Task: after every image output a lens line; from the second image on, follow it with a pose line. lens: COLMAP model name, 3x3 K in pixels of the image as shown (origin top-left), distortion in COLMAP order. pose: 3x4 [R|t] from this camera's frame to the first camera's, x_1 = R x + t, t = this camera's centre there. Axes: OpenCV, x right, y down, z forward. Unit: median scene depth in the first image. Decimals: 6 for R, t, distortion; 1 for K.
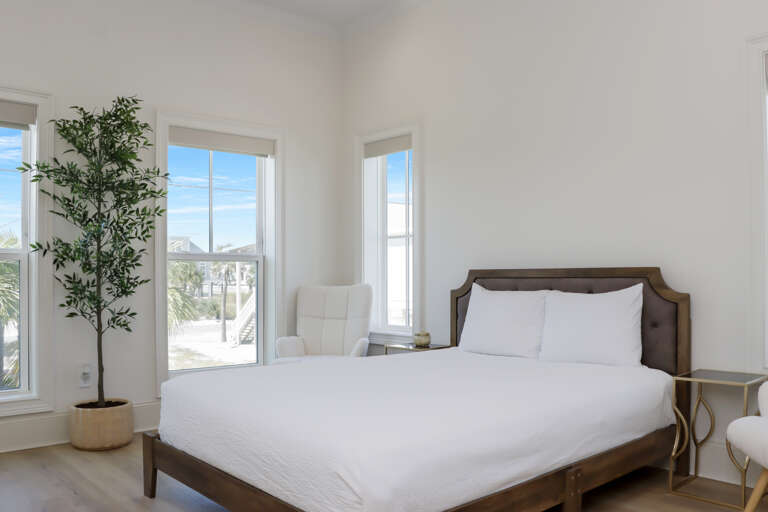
lens RADIAL K [[636.8, 0, 384.0], [0, 636.8, 256.0], [0, 0, 1]] dist [-0.153833, 0.113846]
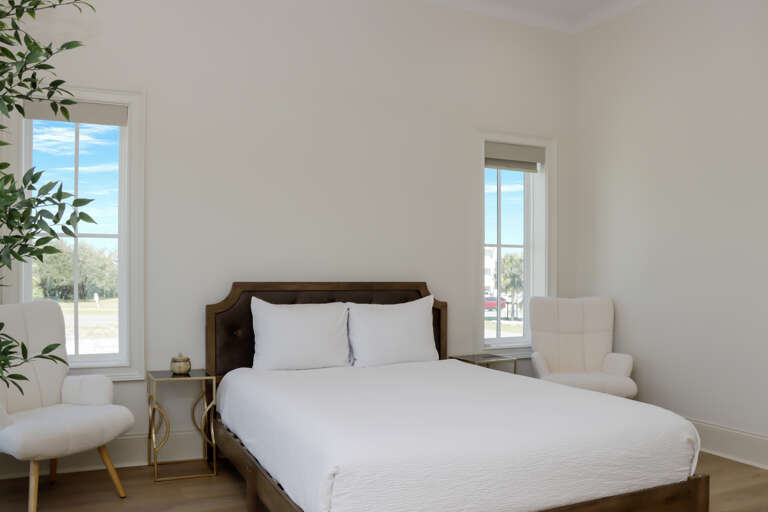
lens RADIAL K [[636.8, 0, 384.0], [0, 636.8, 256.0], [0, 0, 1]] dist [-0.153833, 0.113846]
pose [[0.317751, 0.047364, 0.946990, -0.719608], [-0.025155, 0.998821, -0.041516, 0.018433], [-0.947840, -0.010630, 0.318568, 0.573511]]
